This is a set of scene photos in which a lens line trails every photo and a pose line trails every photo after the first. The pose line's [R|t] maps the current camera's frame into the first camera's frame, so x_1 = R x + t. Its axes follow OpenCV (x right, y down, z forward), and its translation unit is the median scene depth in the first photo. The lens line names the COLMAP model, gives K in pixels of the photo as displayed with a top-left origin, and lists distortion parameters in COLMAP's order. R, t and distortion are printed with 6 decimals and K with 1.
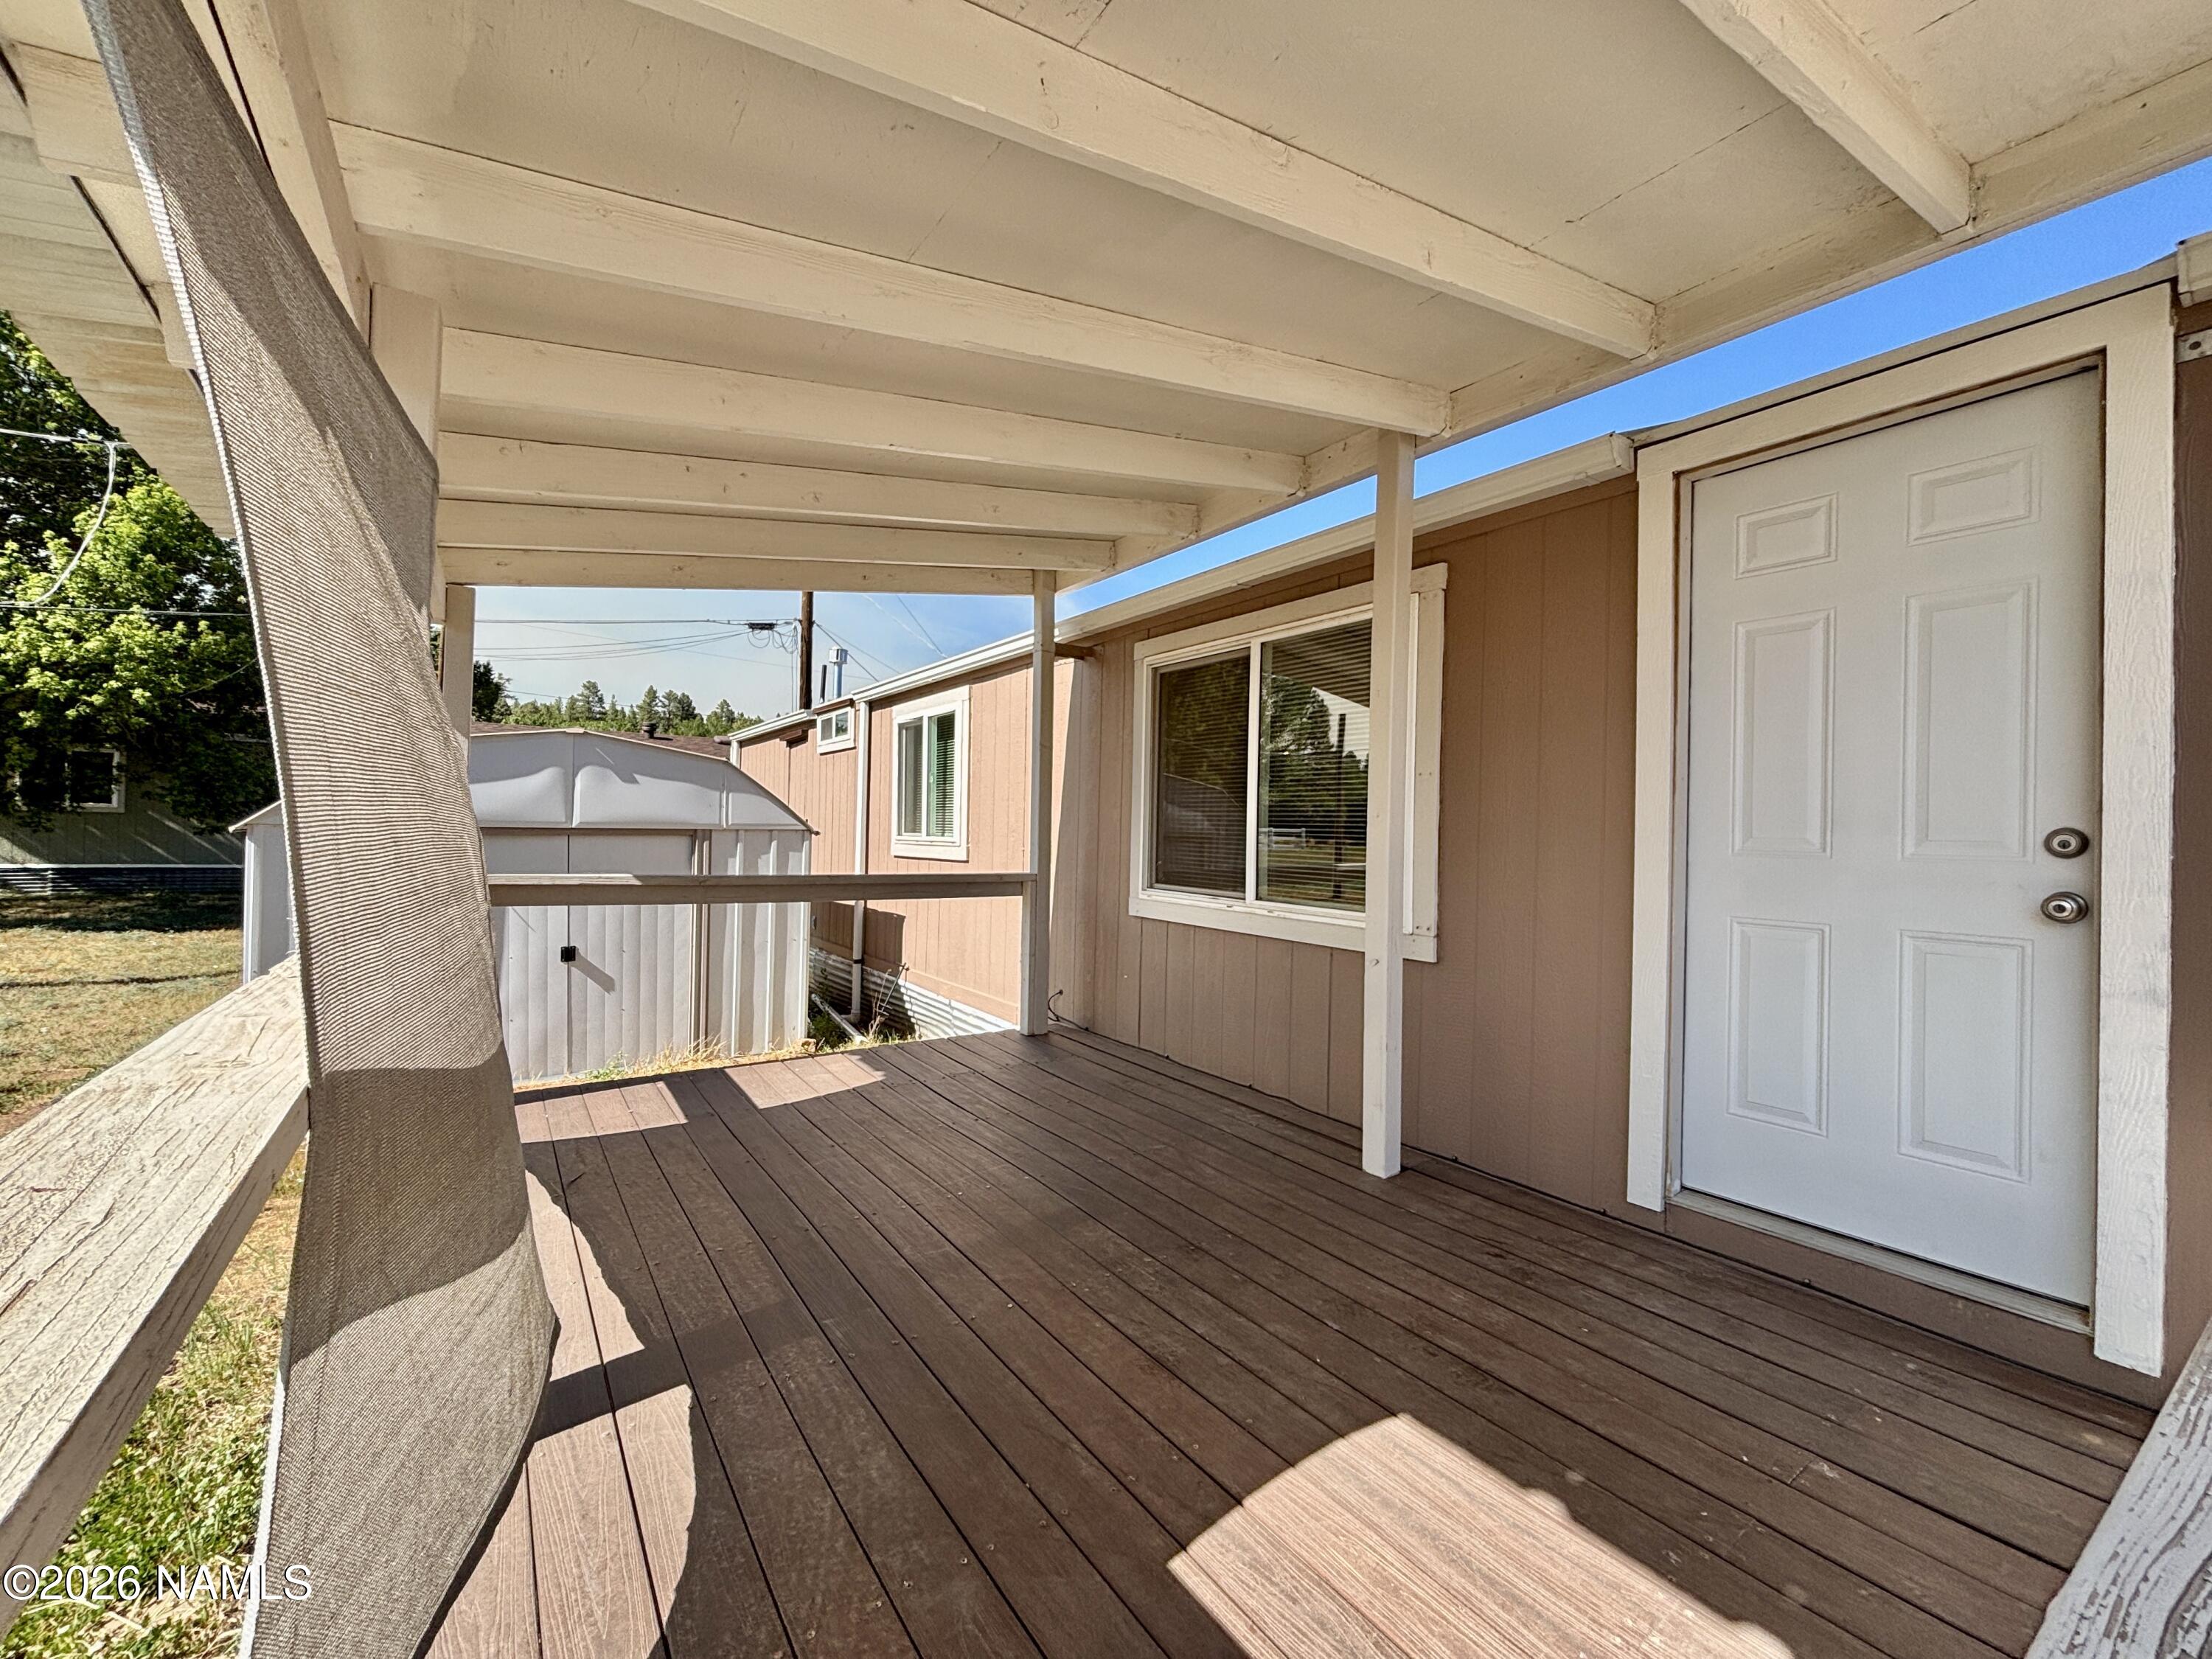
lens RADIAL K [[888.6, 0, 1106.0], [0, 888.6, 829.5], [0, 0, 1]] dist [0.000761, 0.000442]
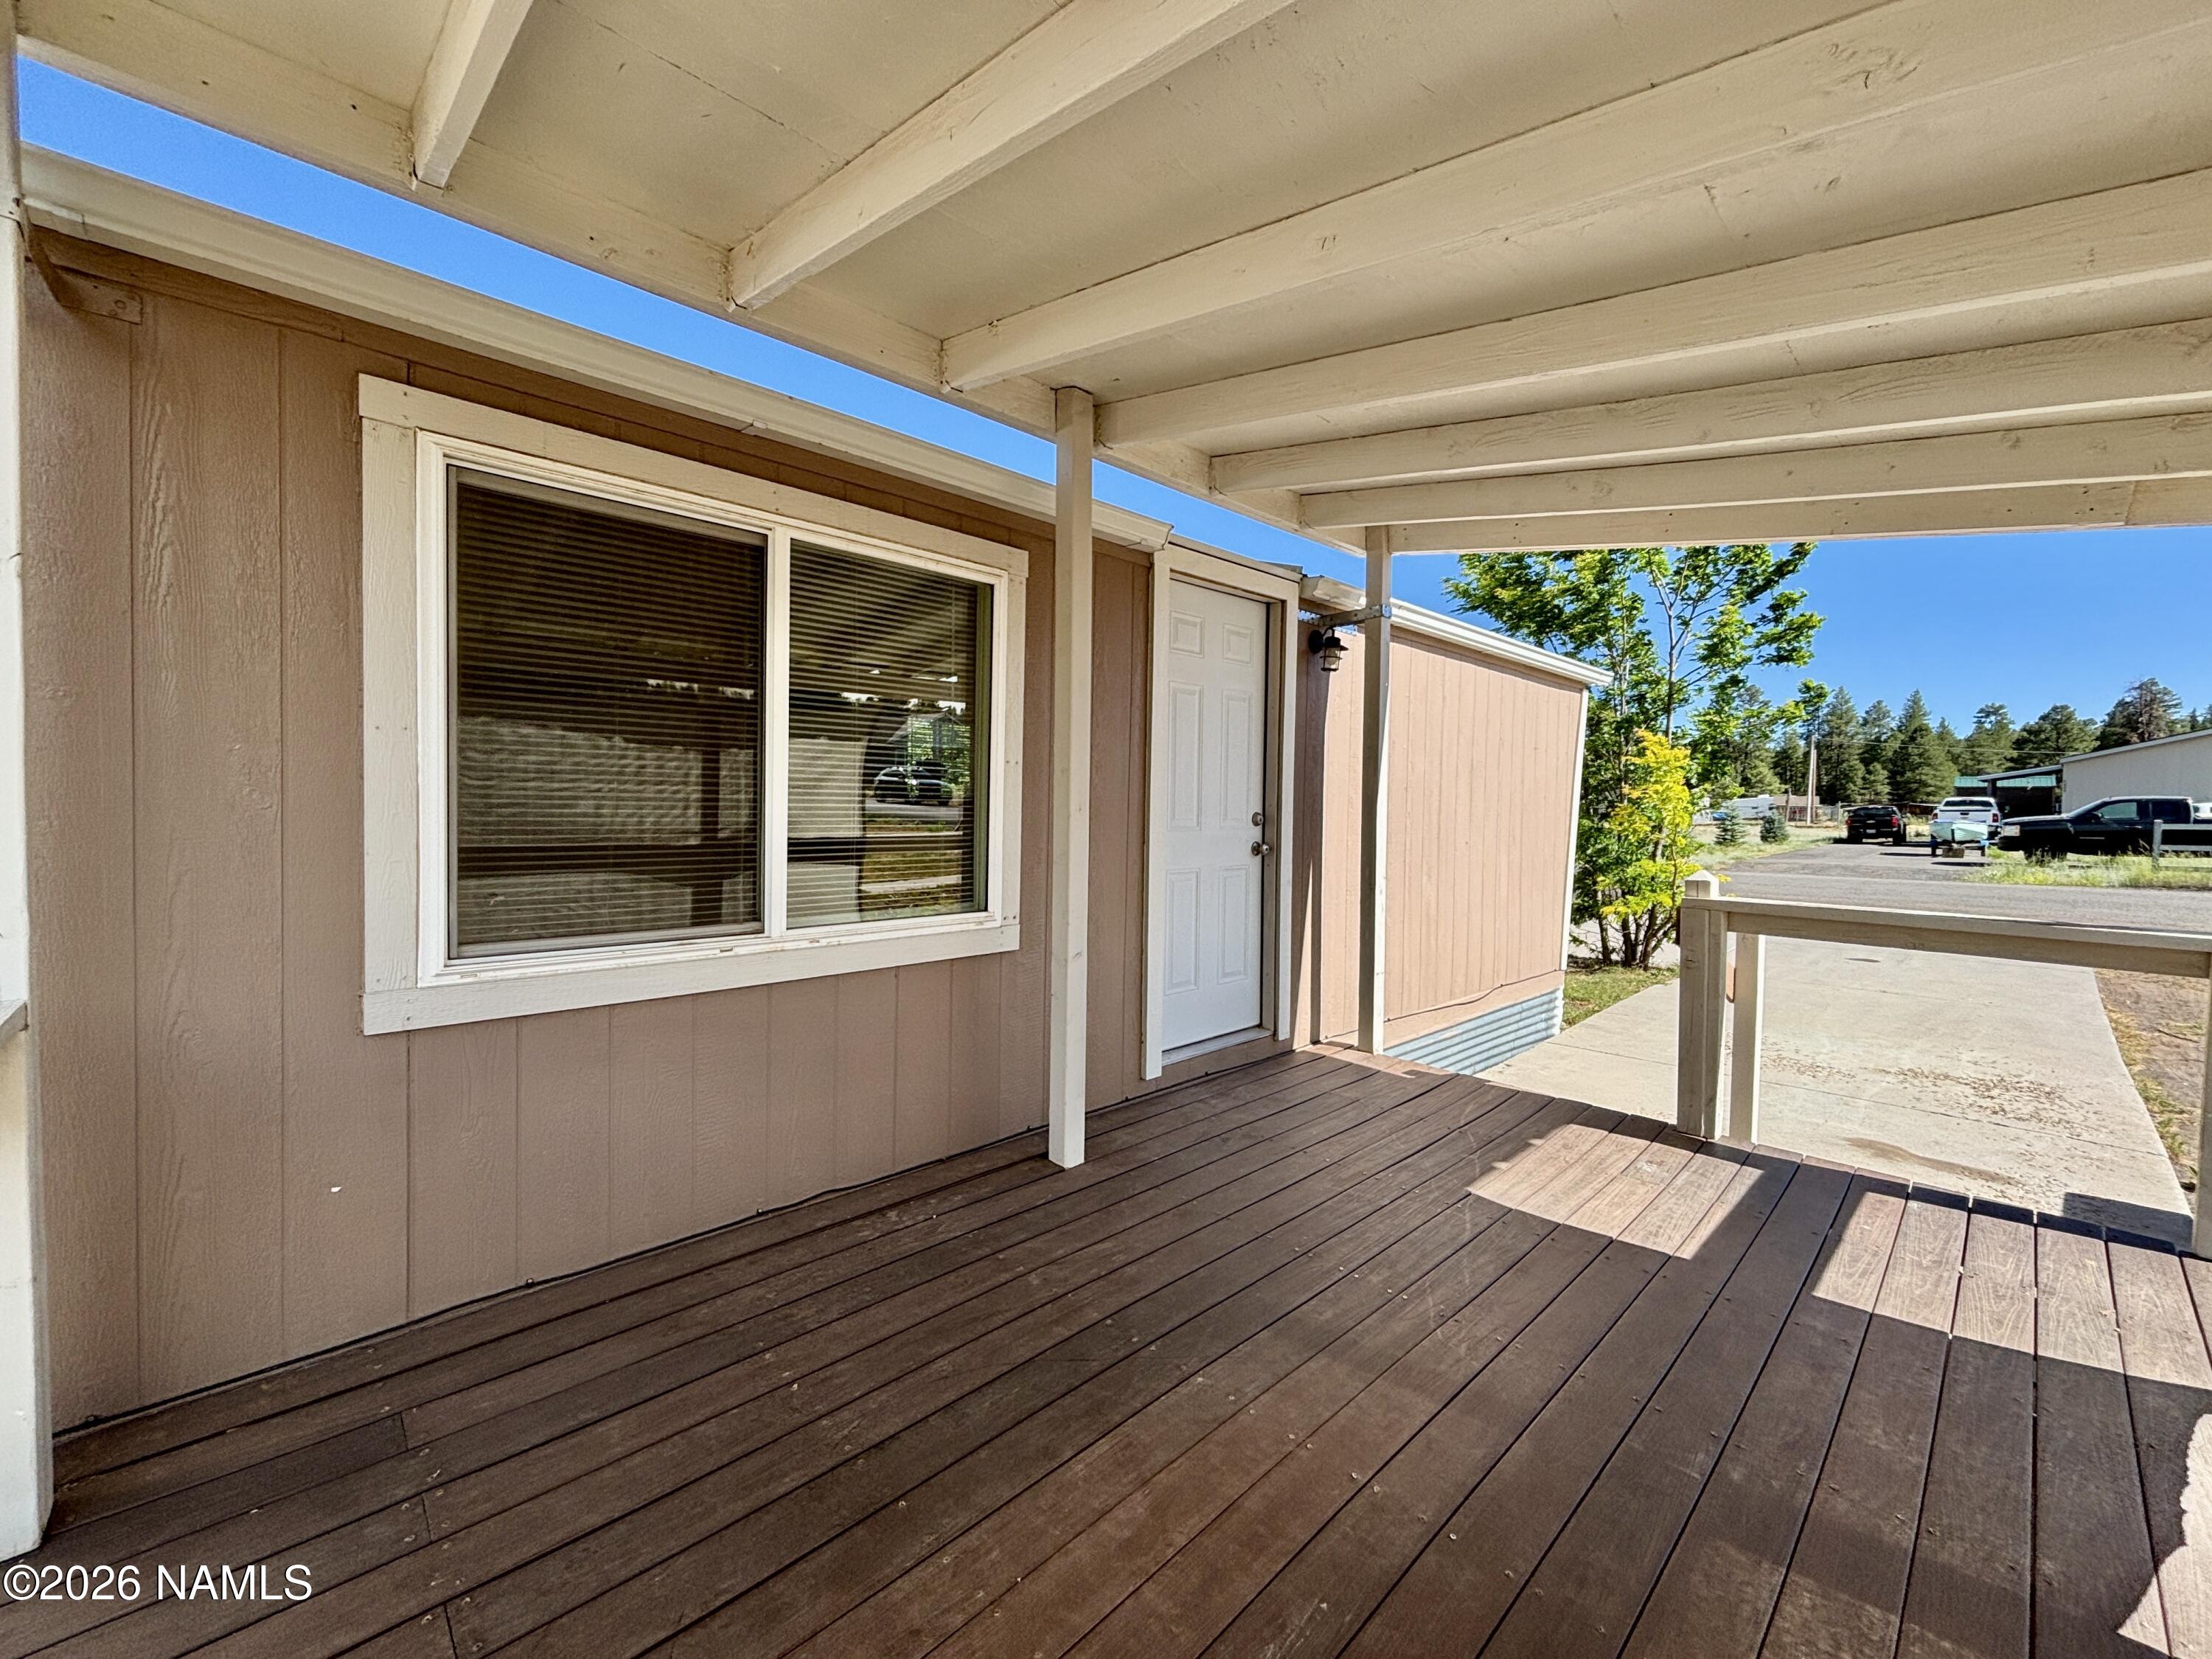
lens RADIAL K [[899.1, 0, 1108.6], [0, 899.1, 802.4], [0, 0, 1]] dist [0.002809, 0.000796]
pose [[-0.154622, -0.027725, 0.987585, -0.669764], [-0.022124, 0.999453, 0.024594, -0.044385], [-0.987726, -0.018047, -0.155151, 1.095046]]
